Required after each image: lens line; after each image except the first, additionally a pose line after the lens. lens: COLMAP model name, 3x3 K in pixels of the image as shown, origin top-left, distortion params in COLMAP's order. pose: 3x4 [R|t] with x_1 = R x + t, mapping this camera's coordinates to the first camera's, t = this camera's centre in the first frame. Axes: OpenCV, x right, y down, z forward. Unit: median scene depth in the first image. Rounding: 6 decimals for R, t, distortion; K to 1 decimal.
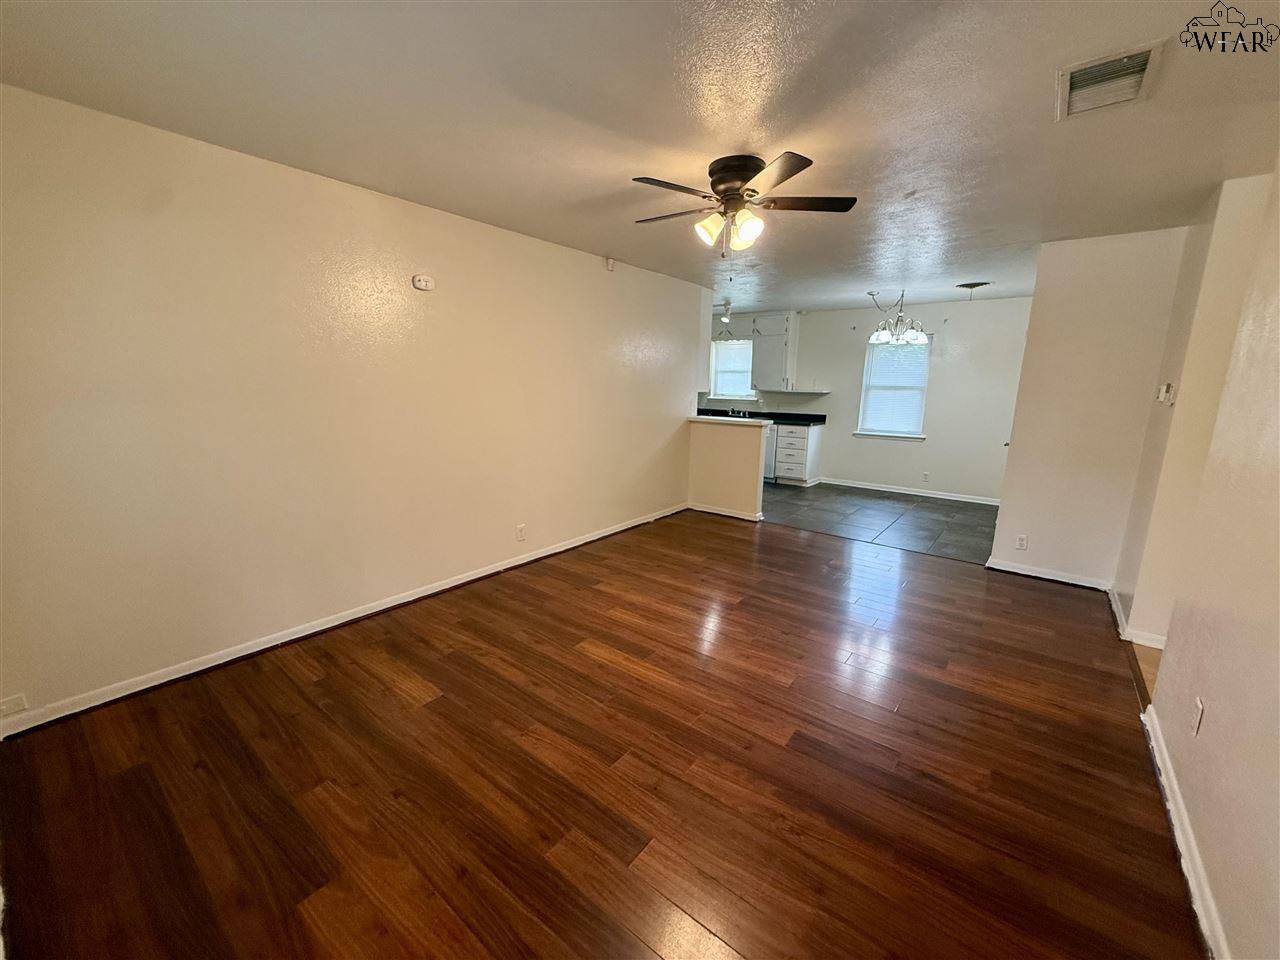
lens RADIAL K [[510.3, 0, 637.6], [0, 510.3, 479.6], [0, 0, 1]] dist [-0.000682, -0.000119]
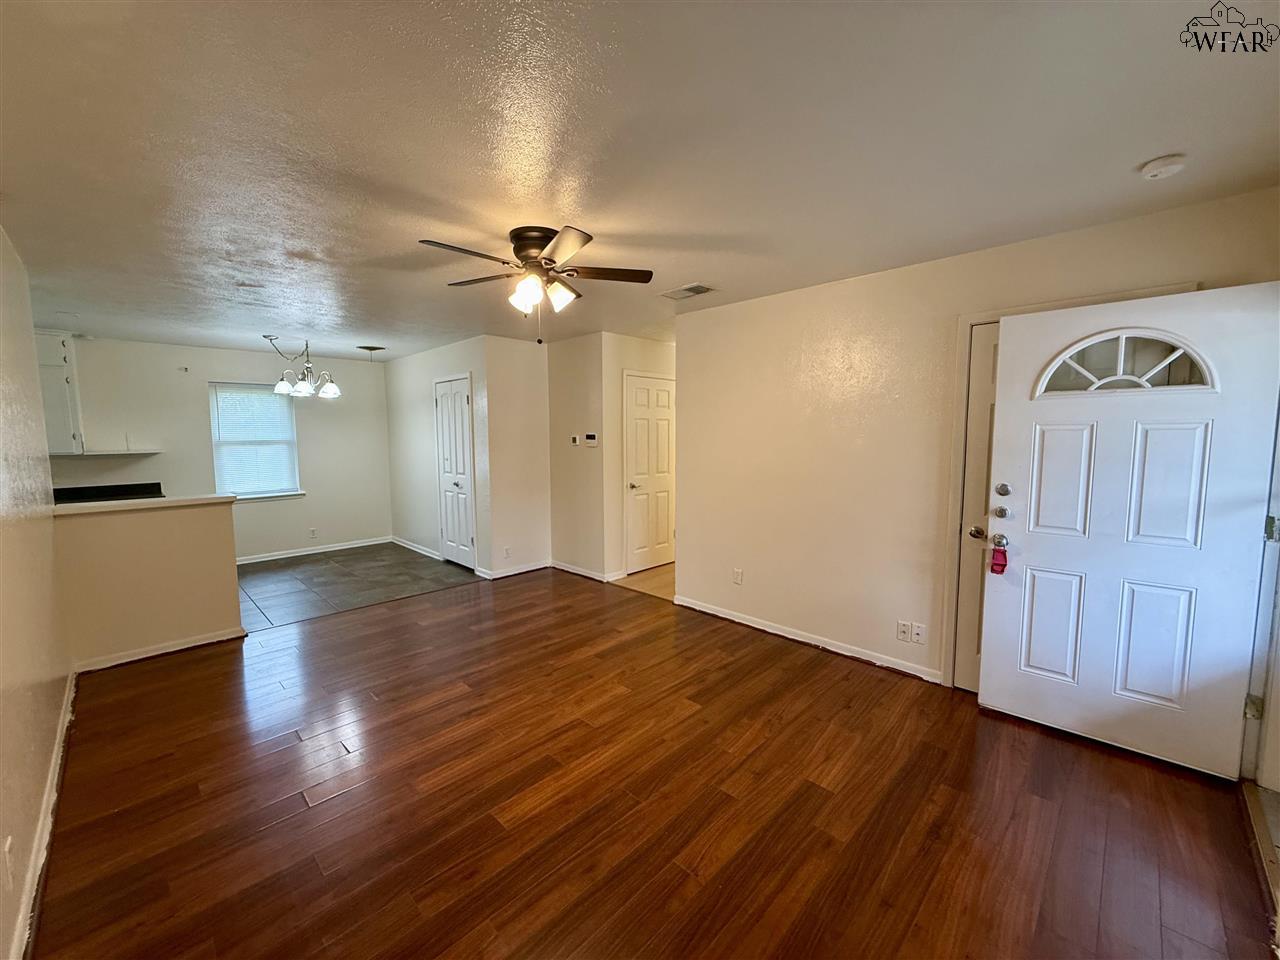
lens RADIAL K [[510.3, 0, 637.6], [0, 510.3, 479.6], [0, 0, 1]] dist [-0.000682, -0.000119]
pose [[0.106633, -0.107143, 0.988509, -0.699837], [0.197845, 0.976584, 0.084509, -0.146930], [-0.974416, 0.186560, 0.125334, 0.624343]]
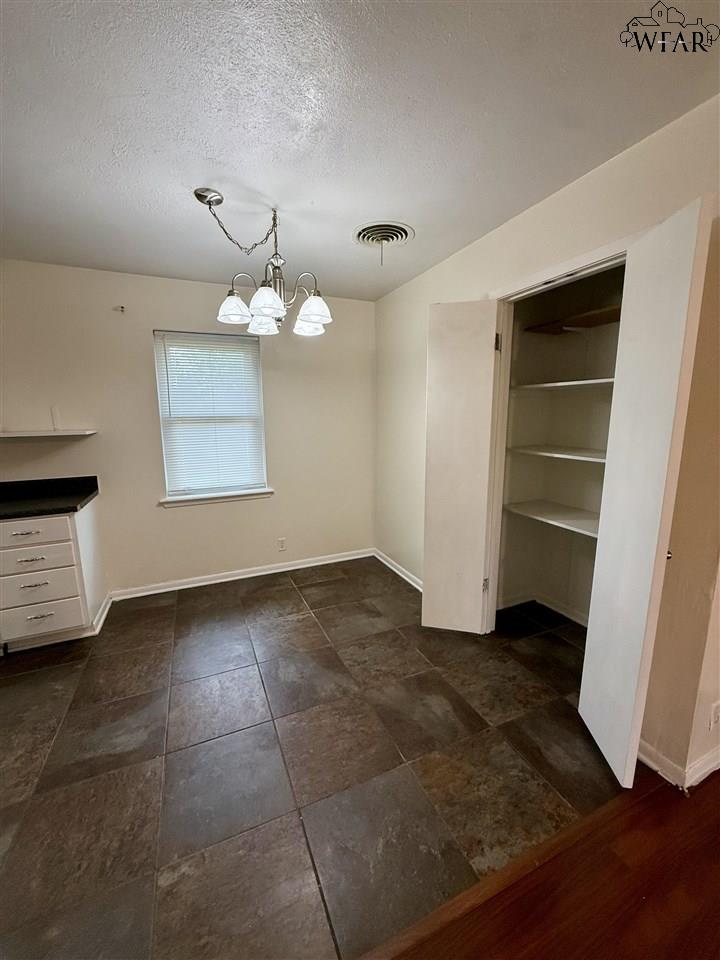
lens RADIAL K [[382.7, 0, 360.0], [0, 382.7, 480.0], [0, 0, 1]] dist [-0.000682, -0.000119]
pose [[0.461197, -0.172402, 0.870388, 0.400718], [0.182190, 0.978441, 0.097267, -0.285214], [-0.868392, 0.113717, 0.482664, 1.486044]]
